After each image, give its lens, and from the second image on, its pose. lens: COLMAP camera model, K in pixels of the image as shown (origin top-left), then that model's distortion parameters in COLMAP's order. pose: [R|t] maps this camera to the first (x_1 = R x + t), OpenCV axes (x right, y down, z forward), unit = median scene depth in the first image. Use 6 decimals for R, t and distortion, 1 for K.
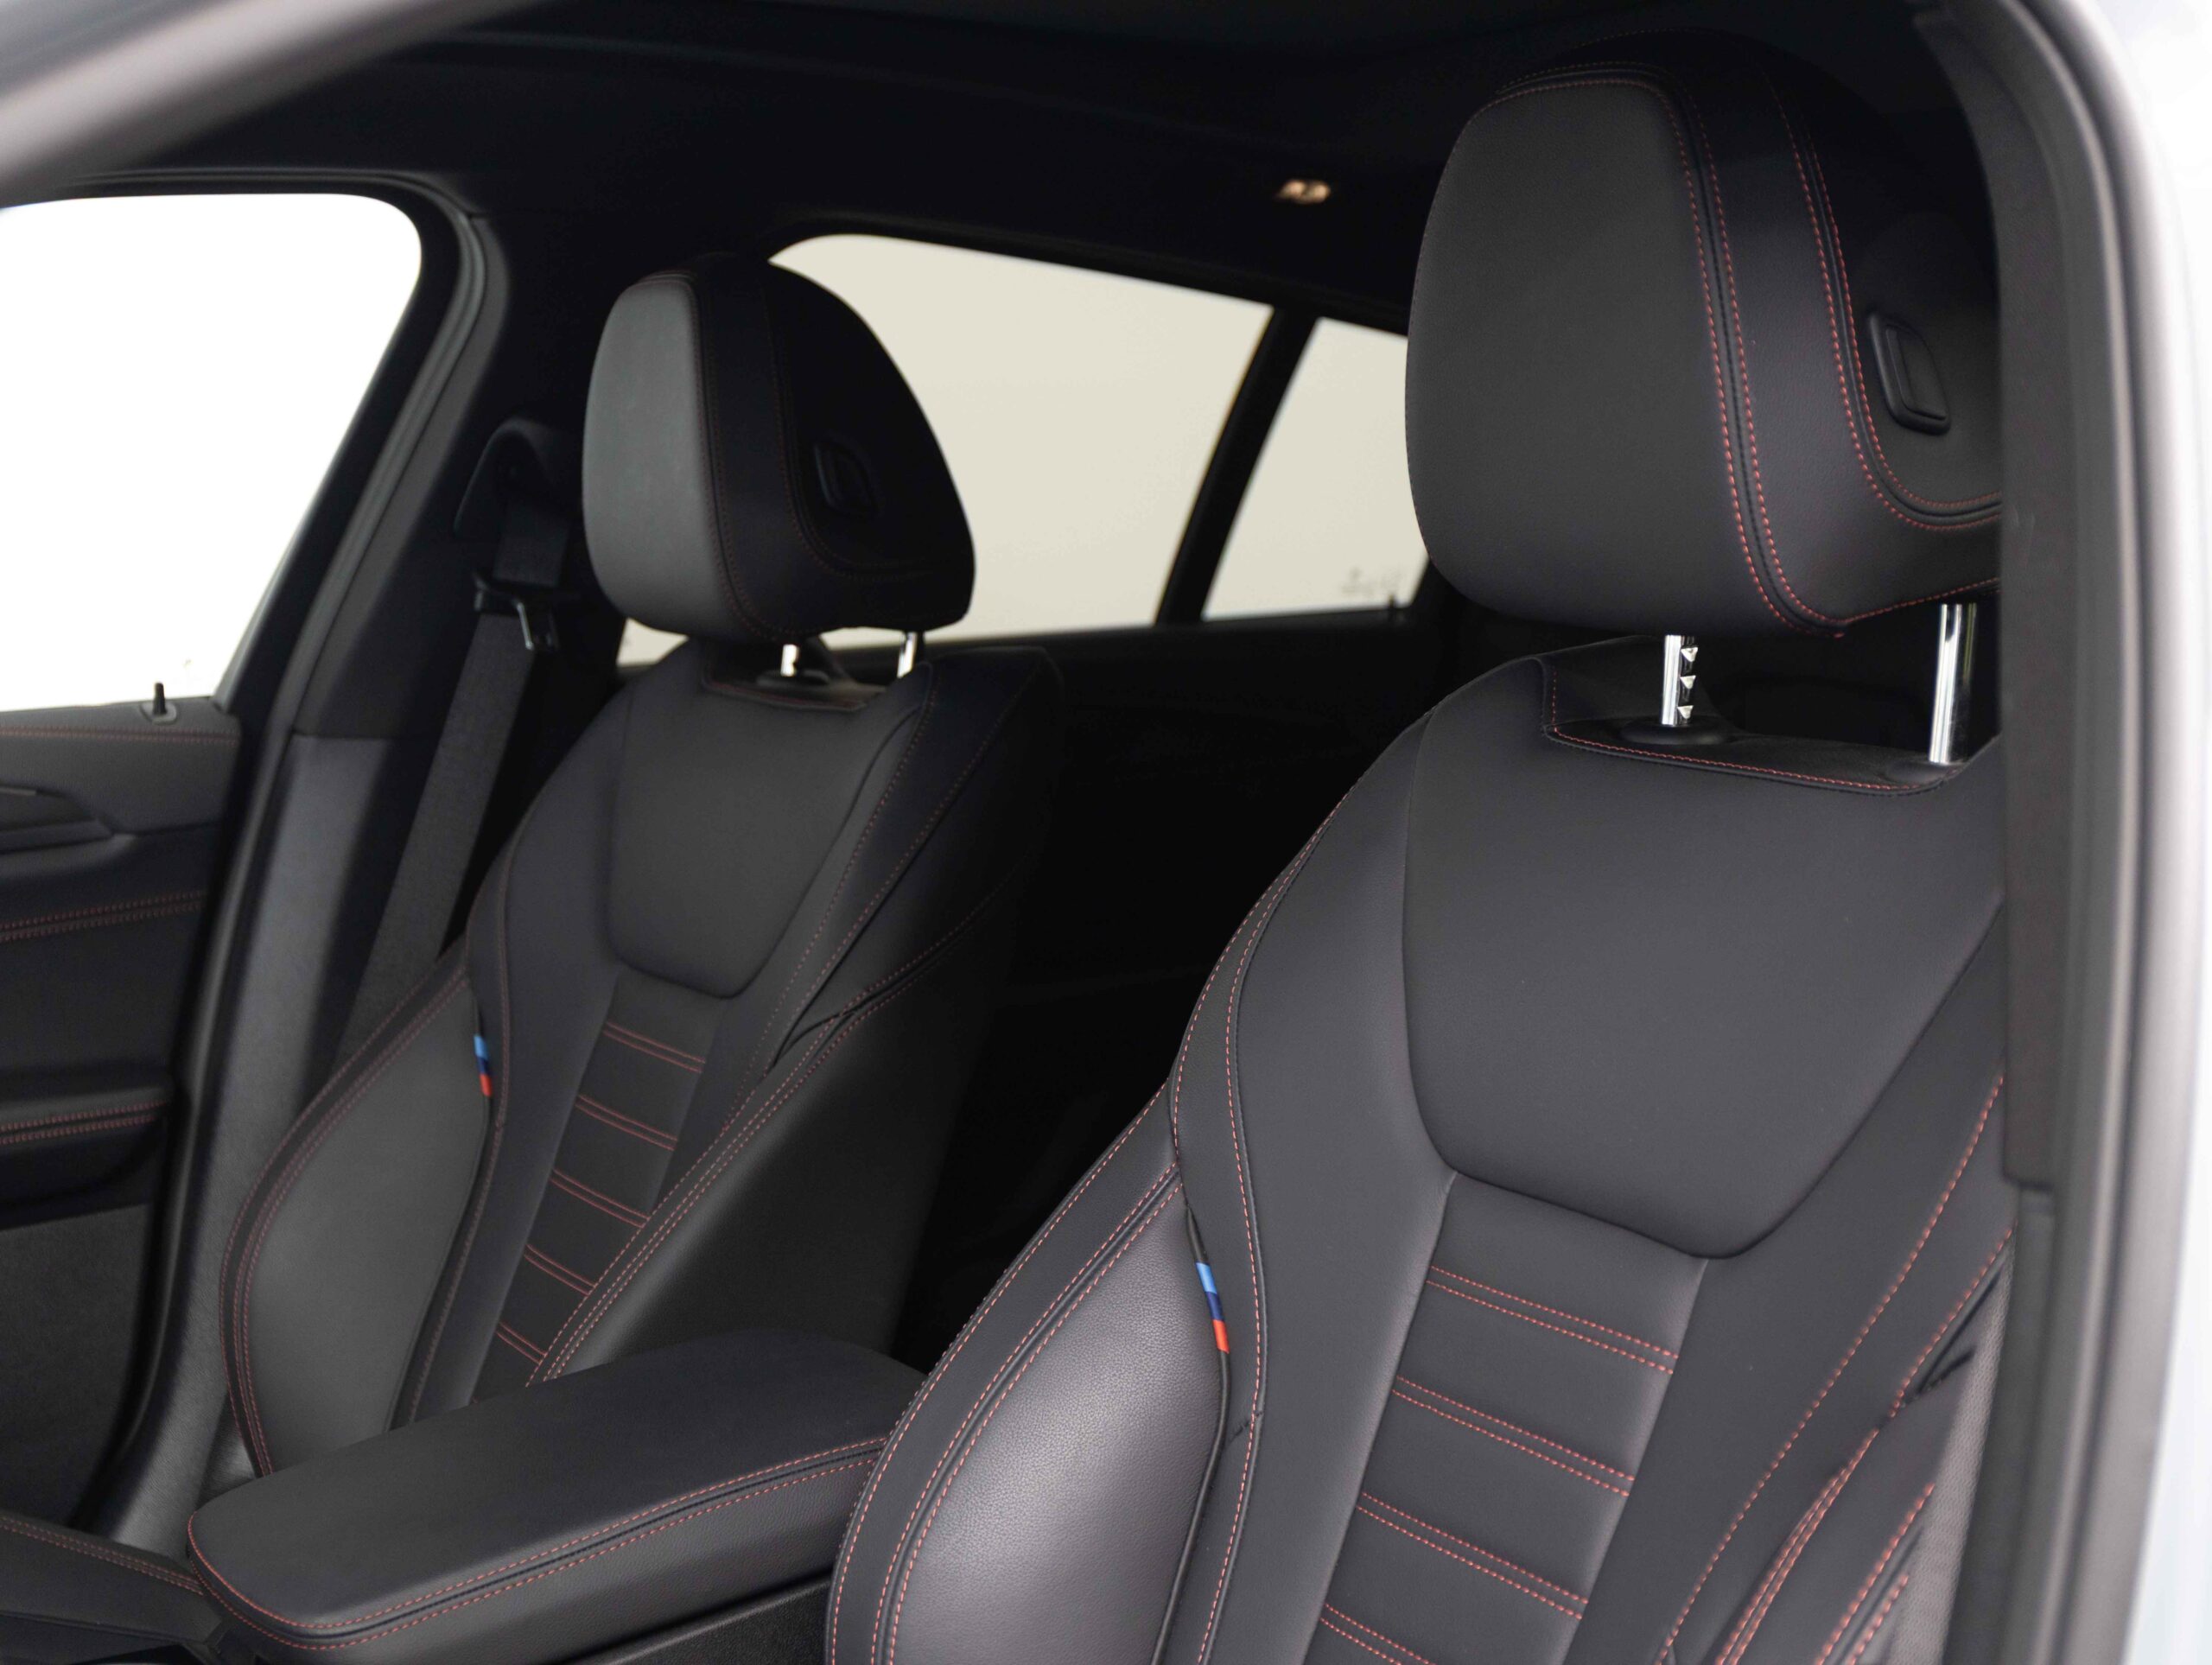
lens RADIAL K [[3229.0, 0, 1104.4], [0, 3229.0, 848.8], [0, 0, 1]] dist [-0.004969, 0.000000]
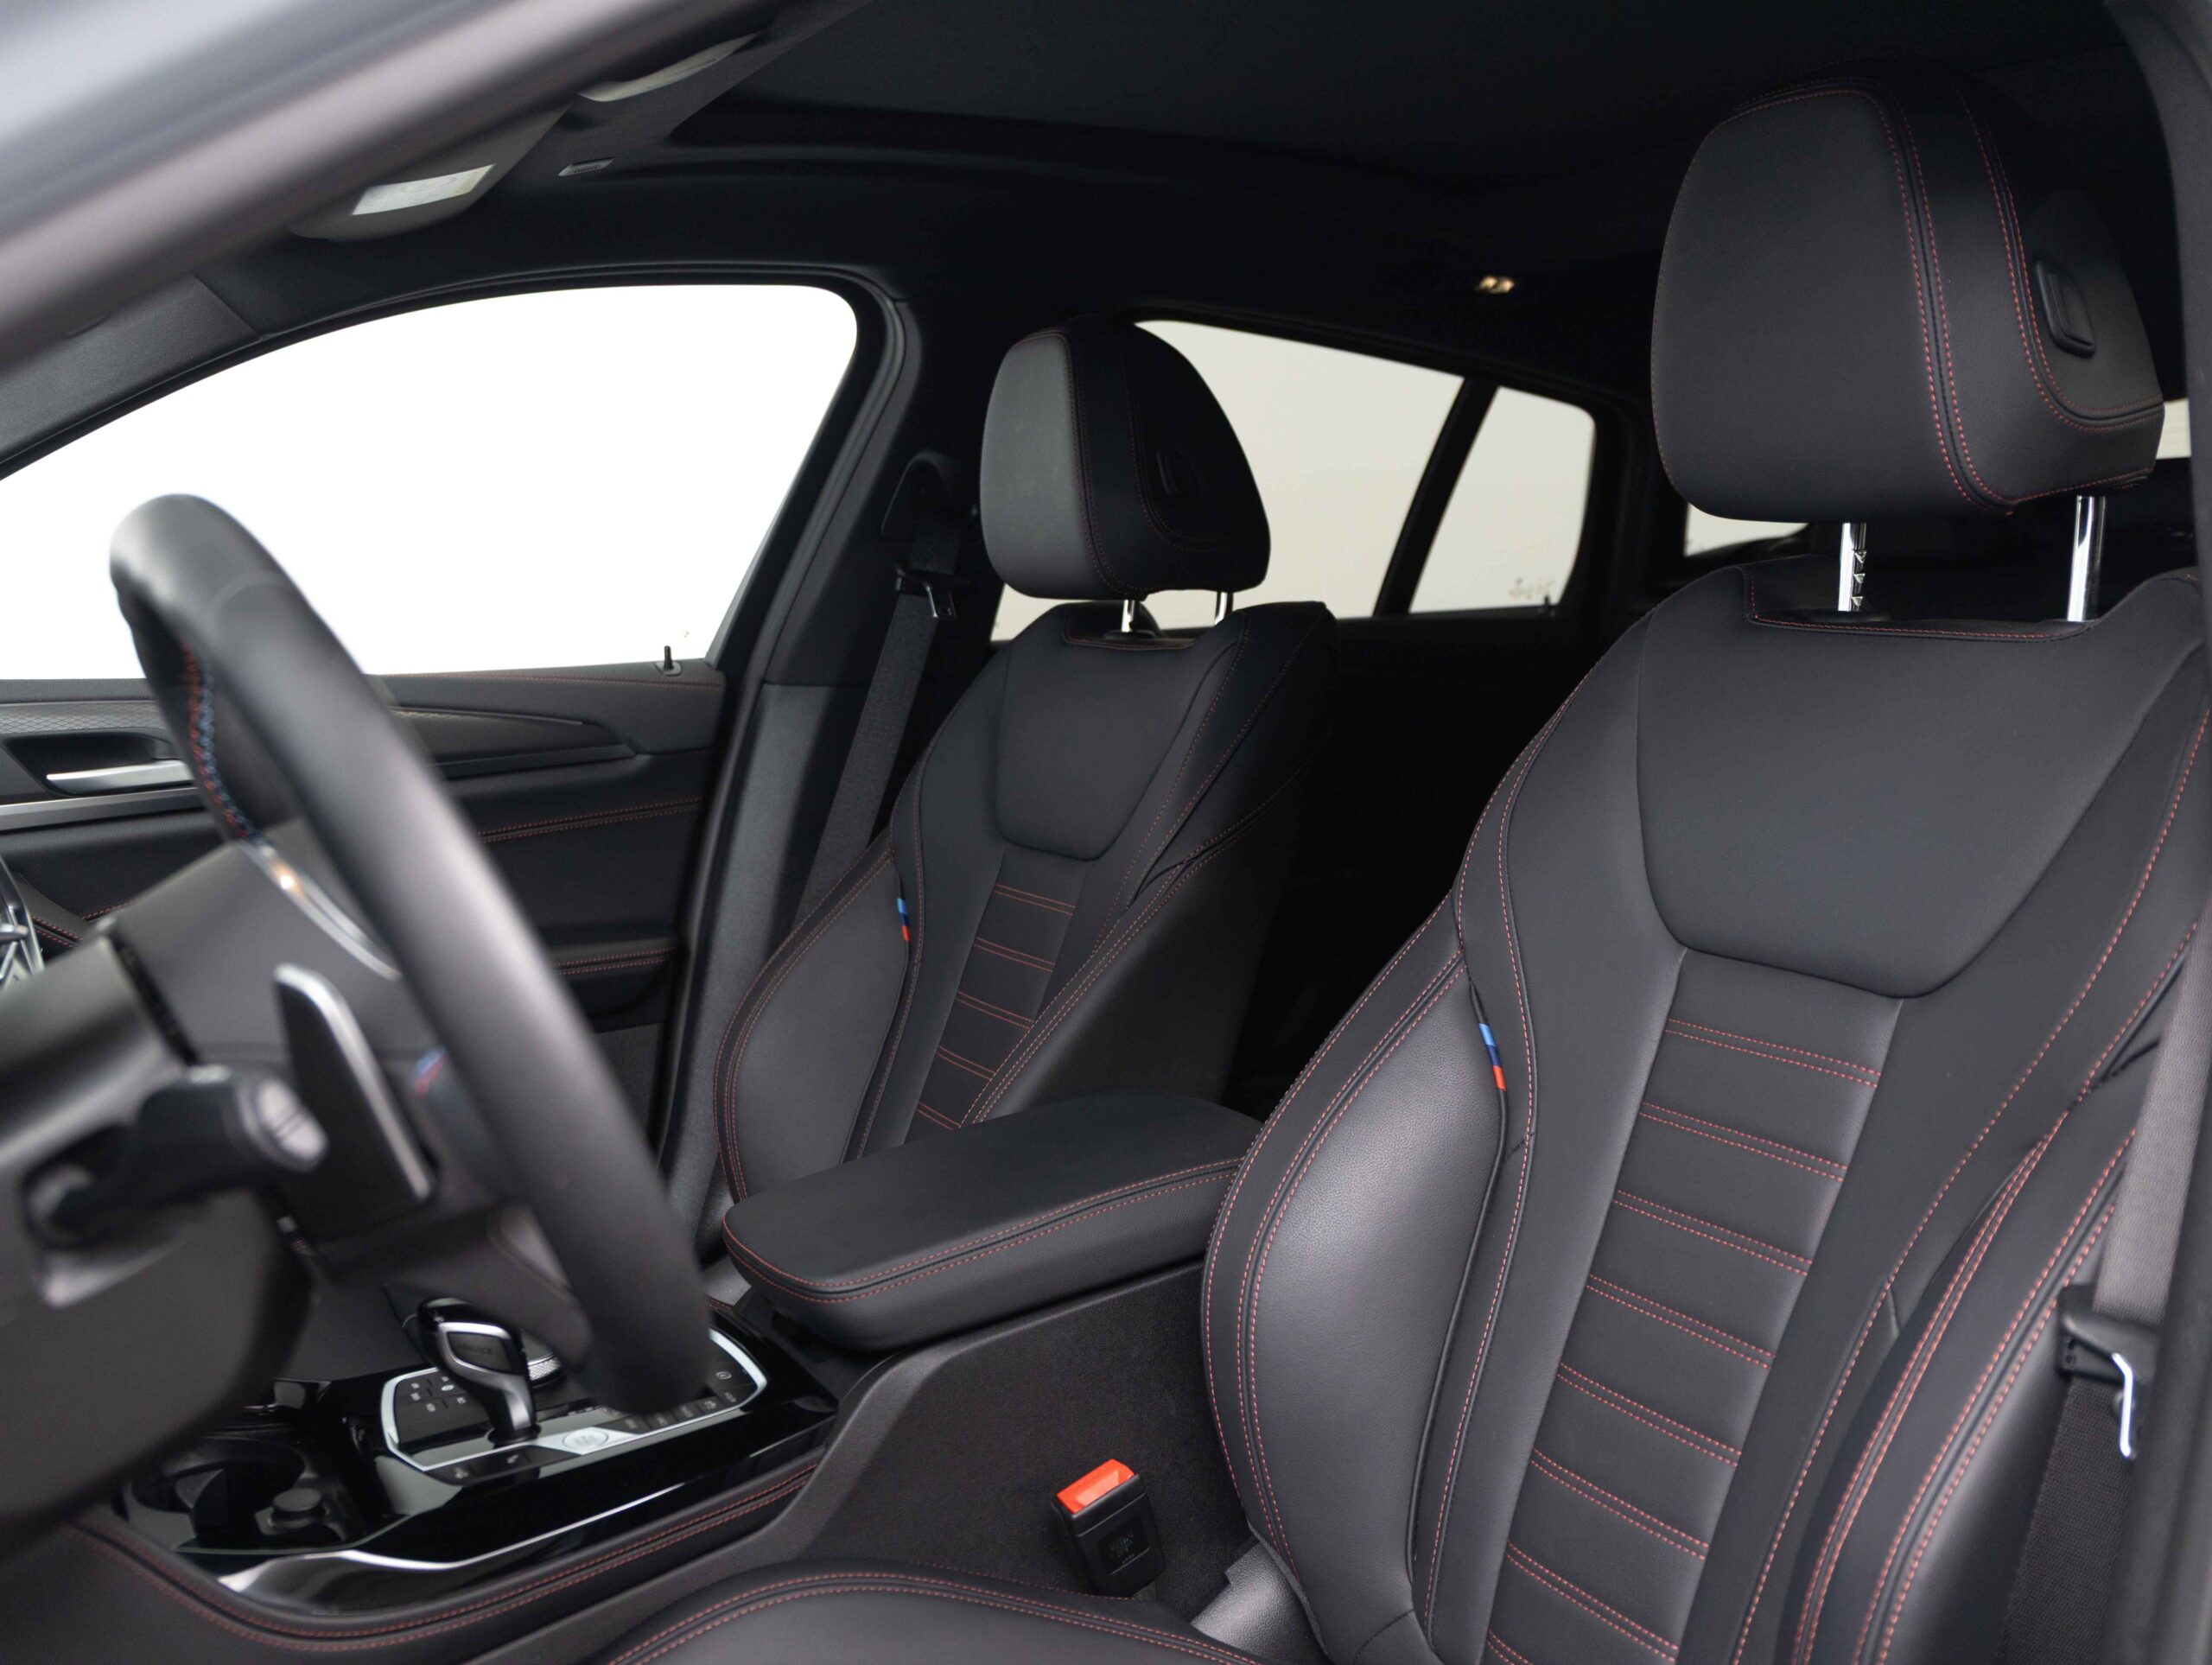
lens RADIAL K [[2276.1, 0, 1095.2], [0, 2276.1, 846.4], [0, 0, 1]] dist [-0.011089, 0.000000]
pose [[0.997897, -0.001896, -0.064792, -0.068487], [0.001123, 0.999928, -0.011967, 0.067058], [0.064810, 0.011870, 0.997827, 0.058571]]
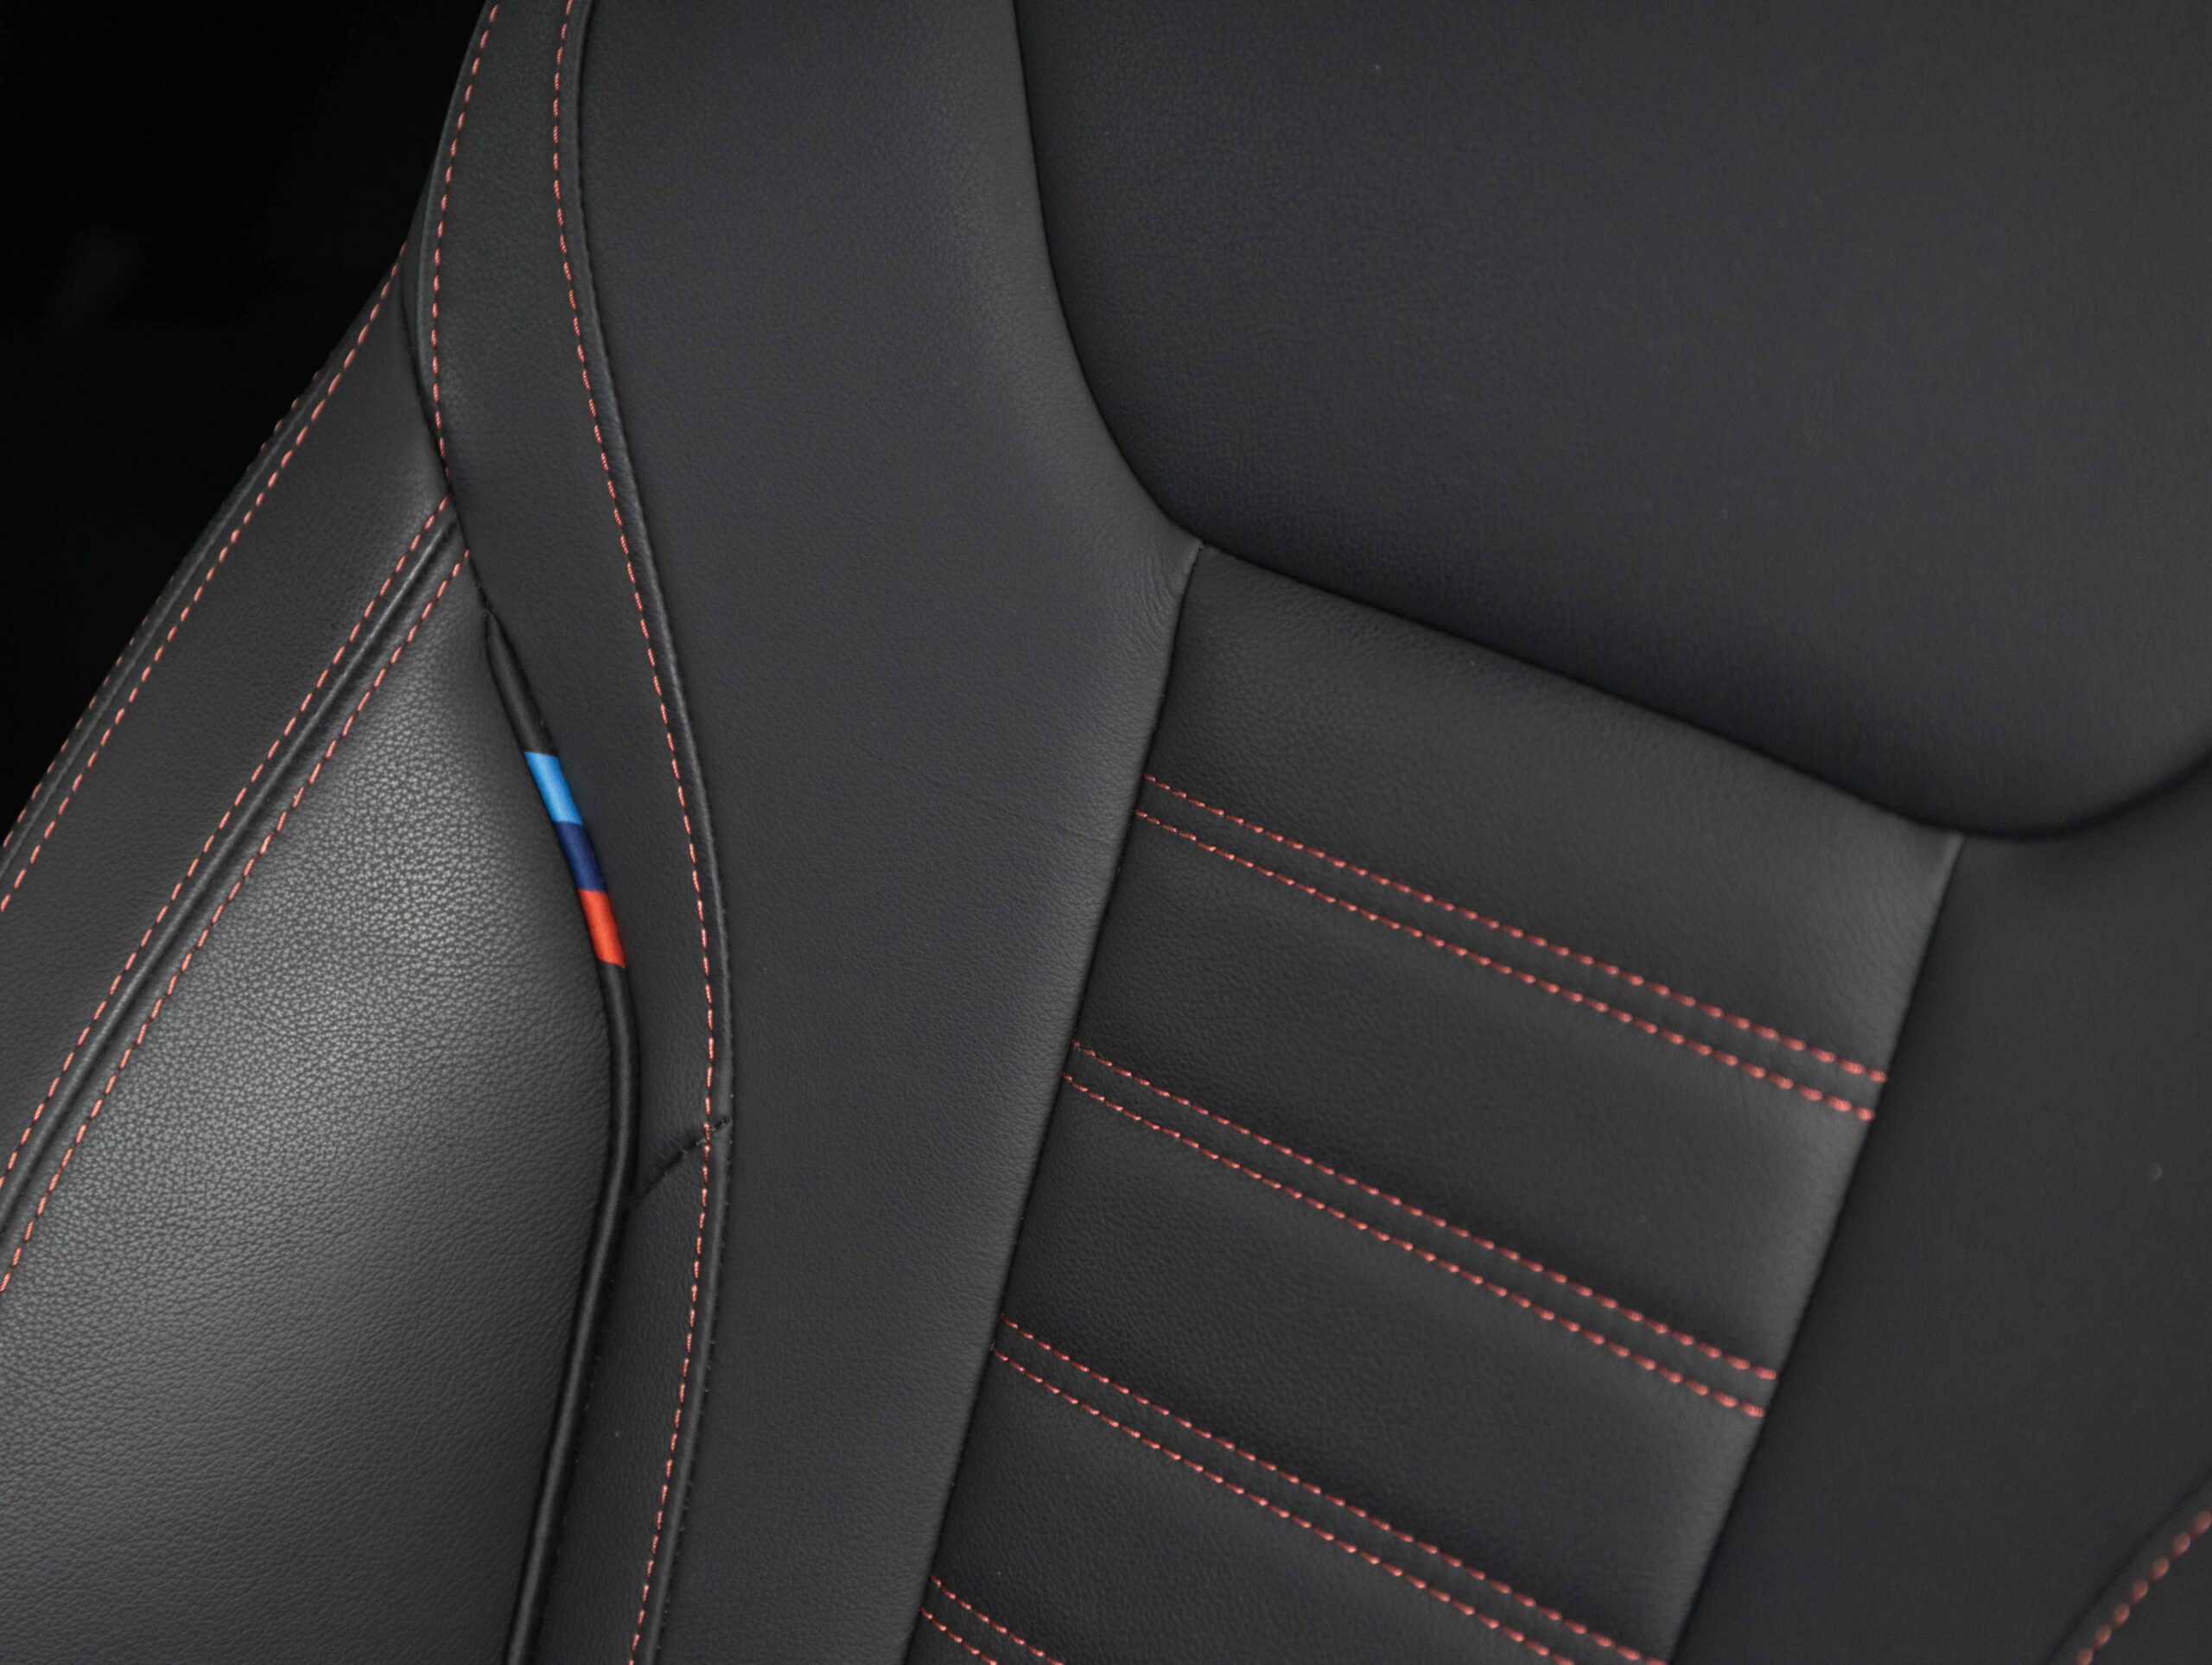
lens RADIAL K [[4258.0, 0, 1108.6], [0, 4258.0, 831.9], [0, 0, 1]] dist [-0.001247, 0.000000]
pose [[0.963263, -0.103100, 0.247980, -0.035116], [0.014696, 0.942226, 0.334656, -0.041131], [-0.268157, -0.318717, 0.909127, 0.492542]]
